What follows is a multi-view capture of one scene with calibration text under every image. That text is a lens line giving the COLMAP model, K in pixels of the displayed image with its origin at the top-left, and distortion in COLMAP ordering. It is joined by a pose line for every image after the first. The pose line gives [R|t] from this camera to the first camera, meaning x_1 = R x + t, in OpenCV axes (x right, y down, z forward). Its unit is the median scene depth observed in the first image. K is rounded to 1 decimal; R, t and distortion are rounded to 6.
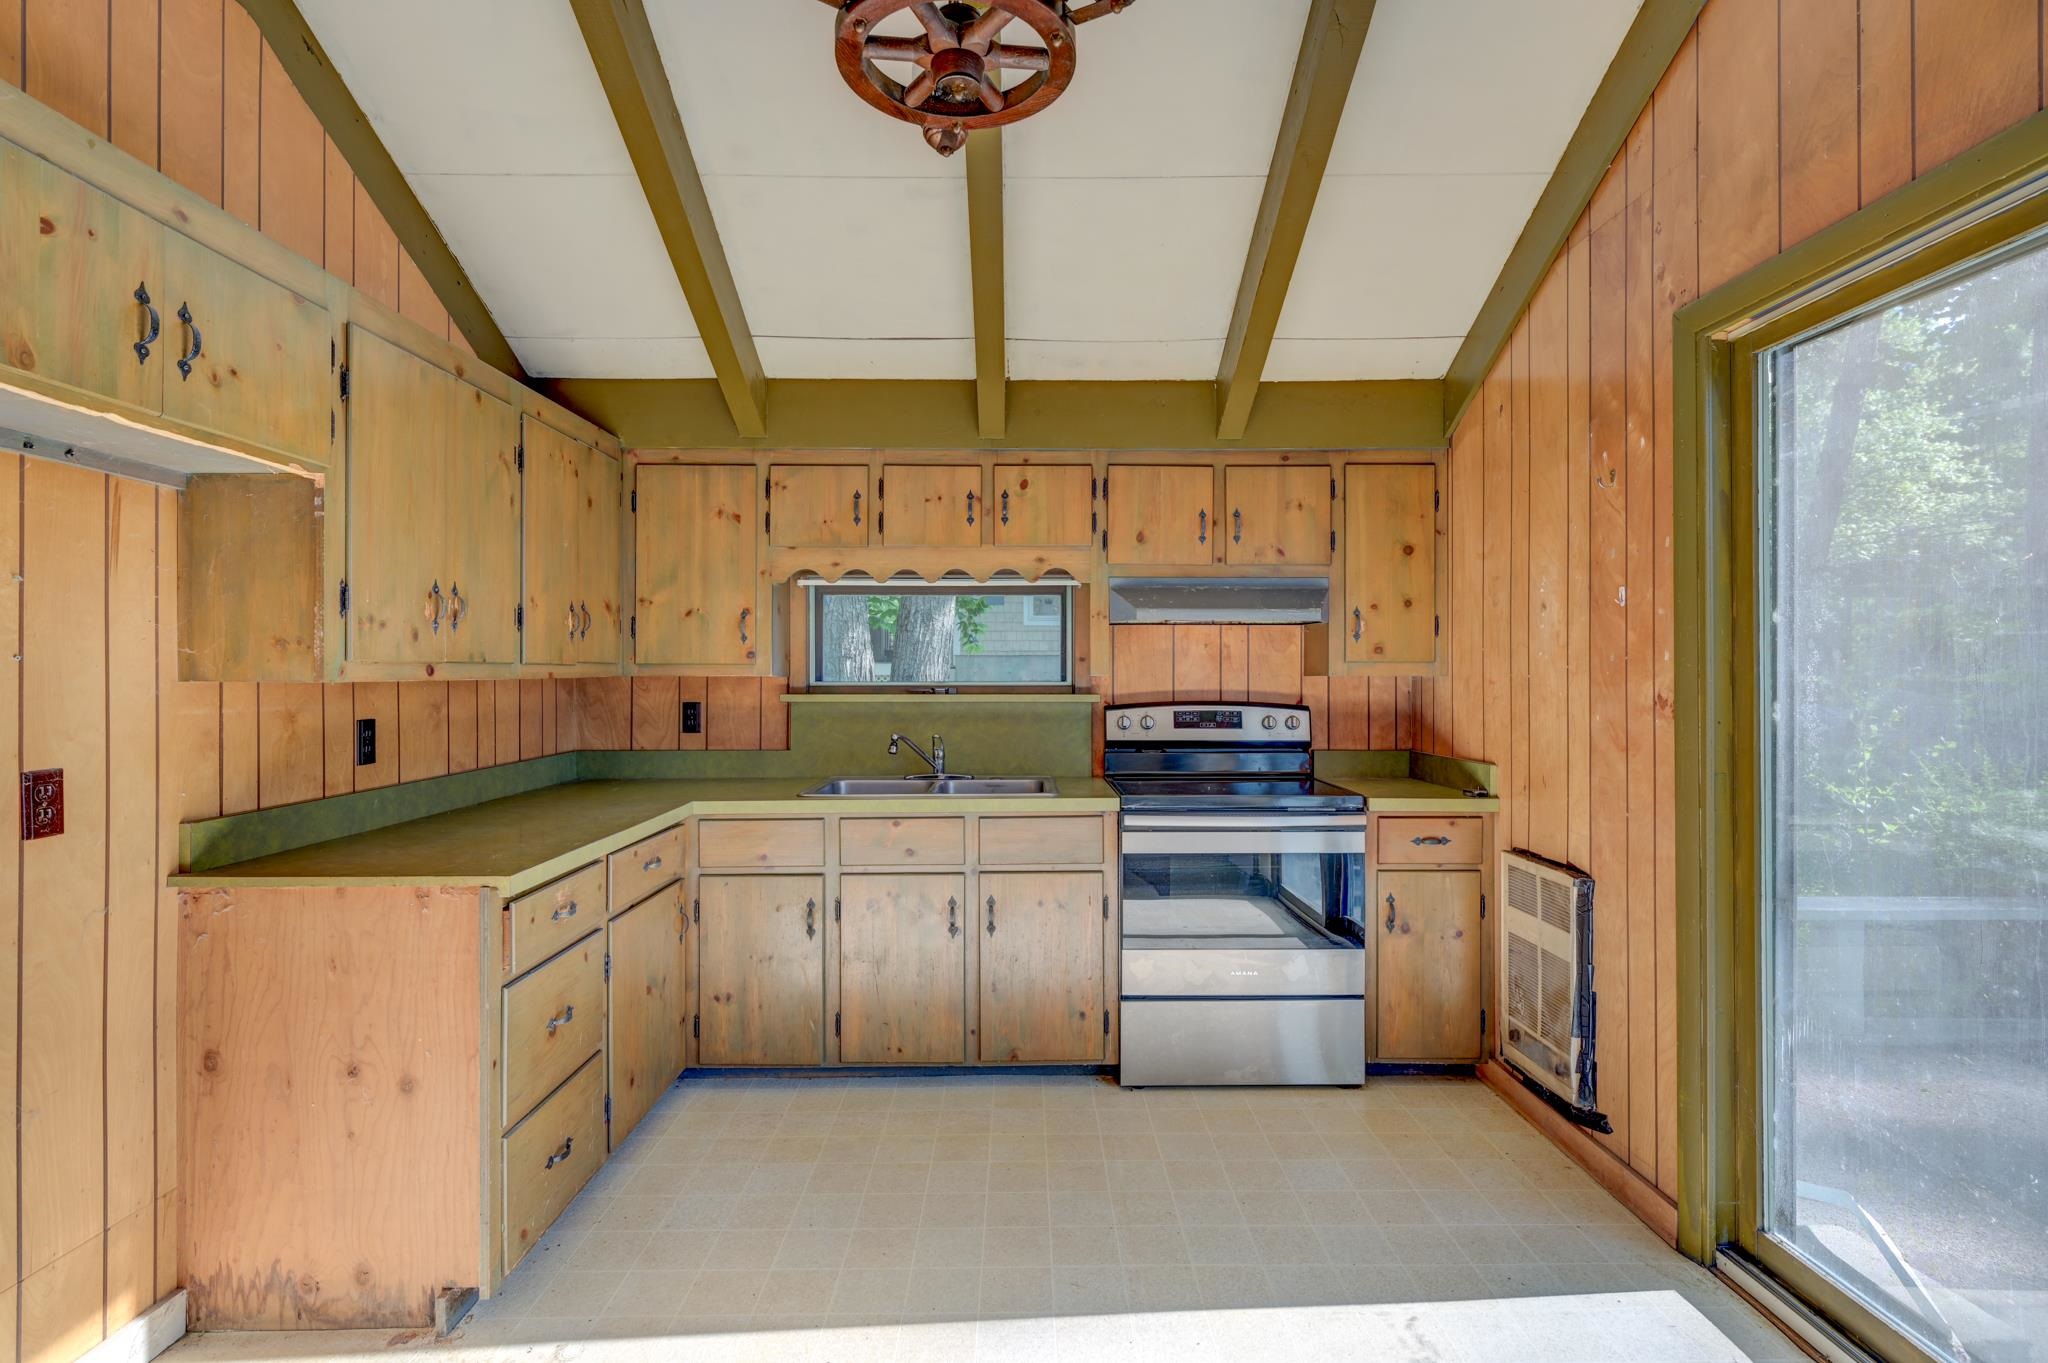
lens RADIAL K [[973.9, 0, 1024.7], [0, 973.9, 676.5], [0, 0, 1]] dist [-0.005993, 0.001587]
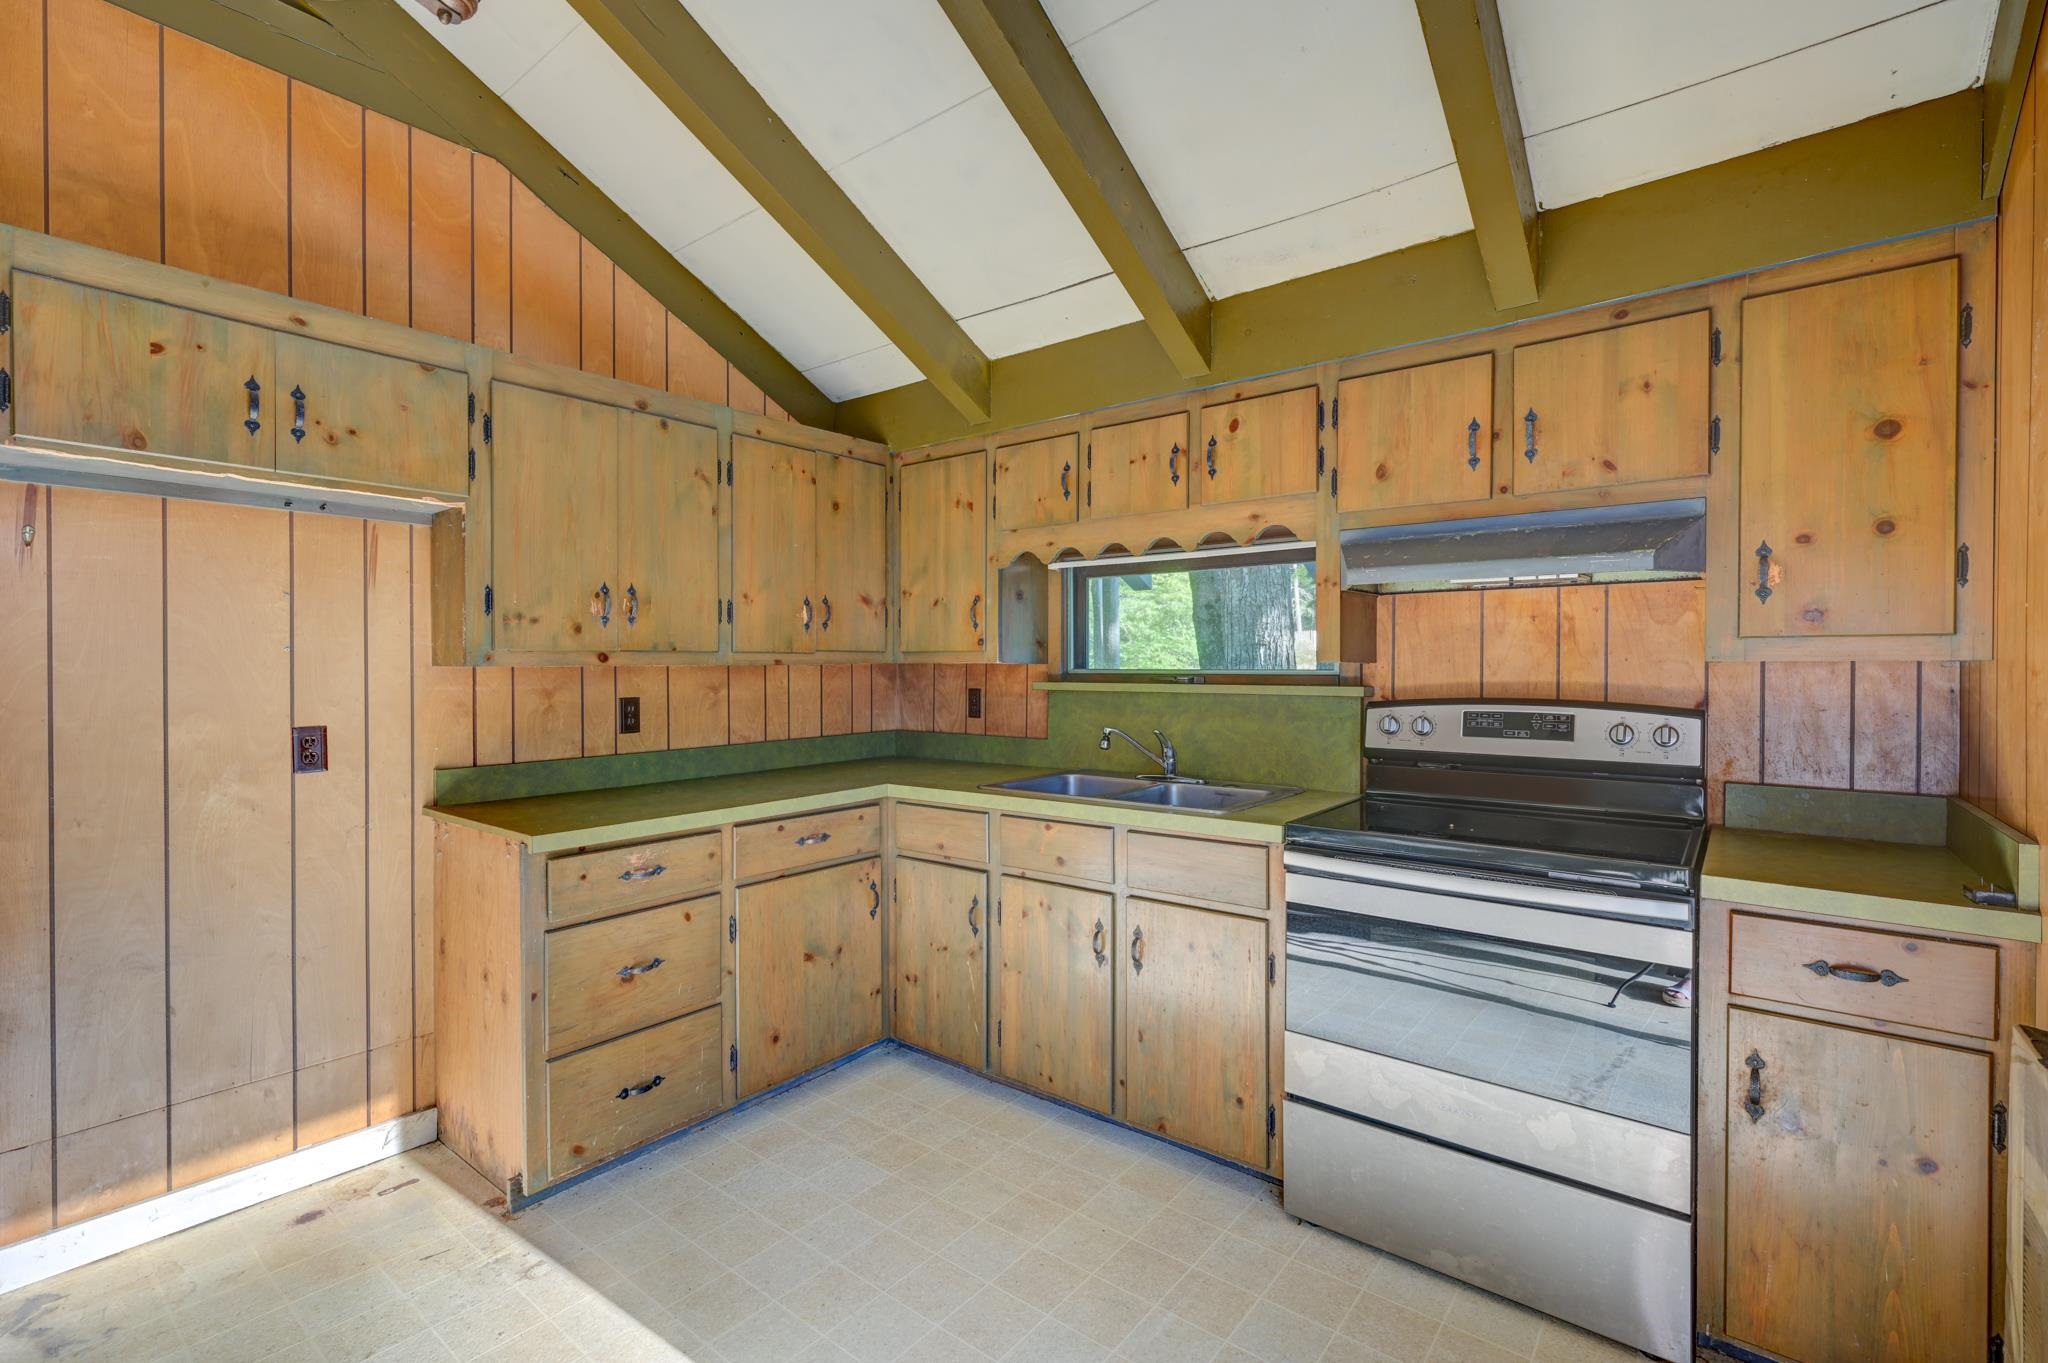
lens RADIAL K [[902.2, 0, 1026.0], [0, 902.2, 676.2], [0, 0, 1]] dist [-0.002691, -0.000673]
pose [[0.779280, 0.007196, -0.626635, 0.371806], [-0.000562, 0.999942, 0.010784, 0.003221], [0.626676, -0.008052, 0.779238, 0.340041]]
